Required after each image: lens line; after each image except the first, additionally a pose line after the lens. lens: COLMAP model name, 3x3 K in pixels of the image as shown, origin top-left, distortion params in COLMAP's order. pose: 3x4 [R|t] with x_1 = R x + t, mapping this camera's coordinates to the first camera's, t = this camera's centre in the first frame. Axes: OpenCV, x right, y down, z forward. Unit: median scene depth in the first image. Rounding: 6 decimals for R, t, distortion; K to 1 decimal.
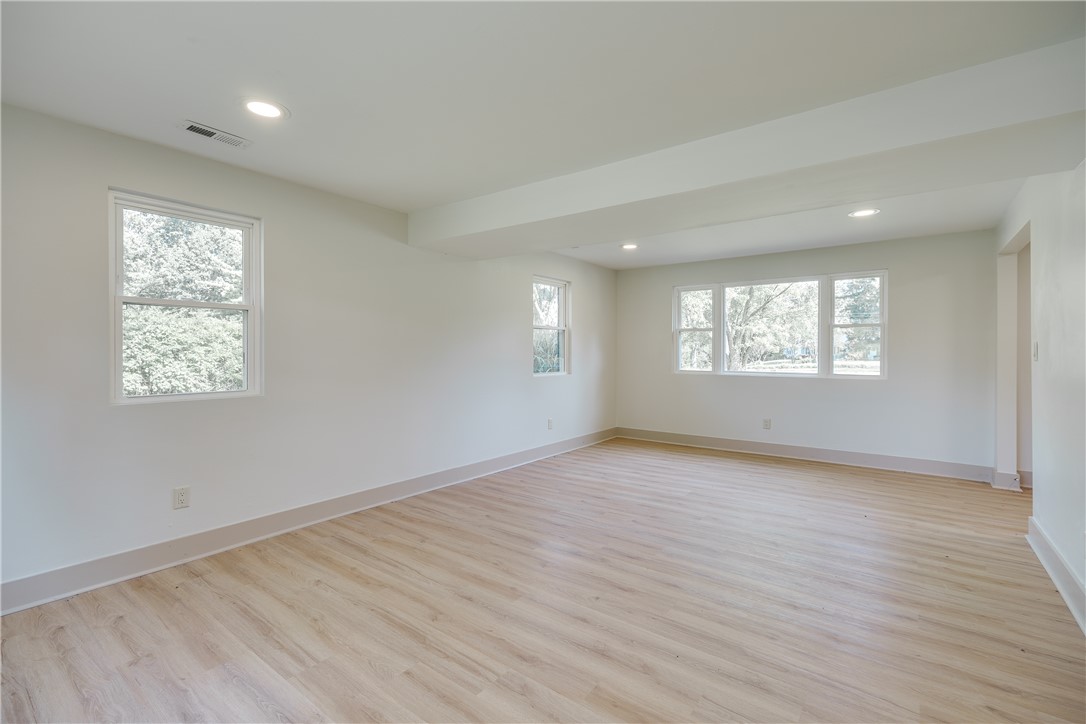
lens RADIAL K [[498.1, 0, 545.6], [0, 498.1, 355.8], [0, 0, 1]] dist [0.017741, 0.000659]
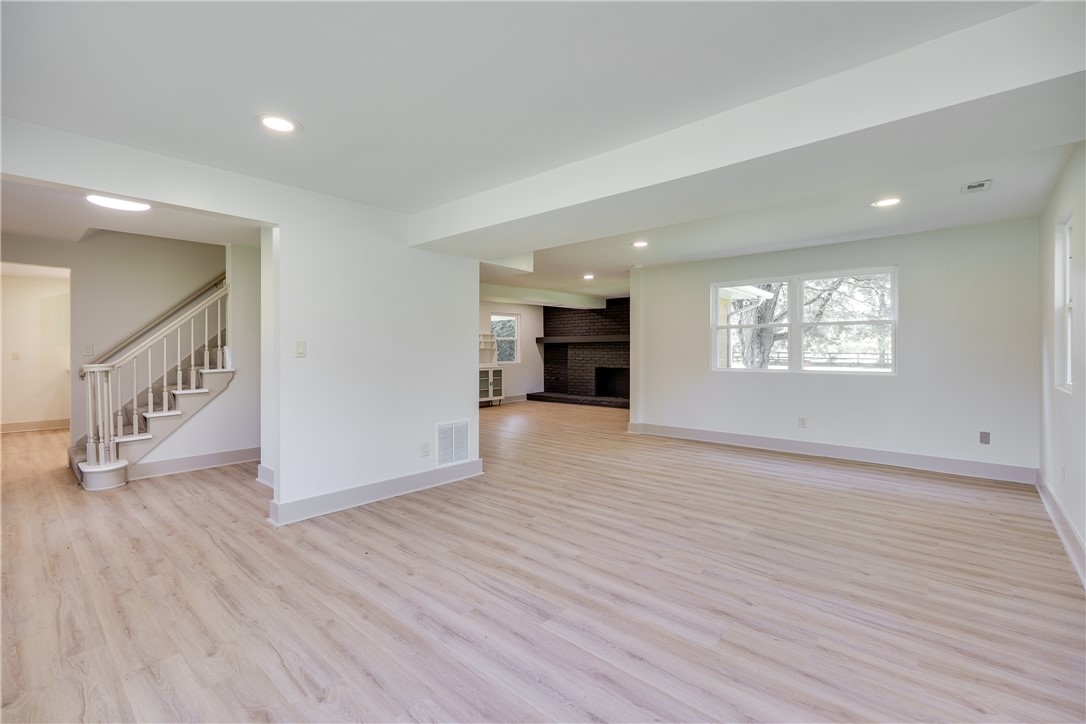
lens RADIAL K [[498.1, 0, 540.8], [0, 498.1, 357.5], [0, 0, 1]] dist [0.017741, 0.000659]
pose [[-0.997343, -0.002202, 0.072817, 0.349471], [-0.000581, 0.999752, 0.022277, -0.010451], [-0.072848, 0.022176, -0.997097, 2.033728]]
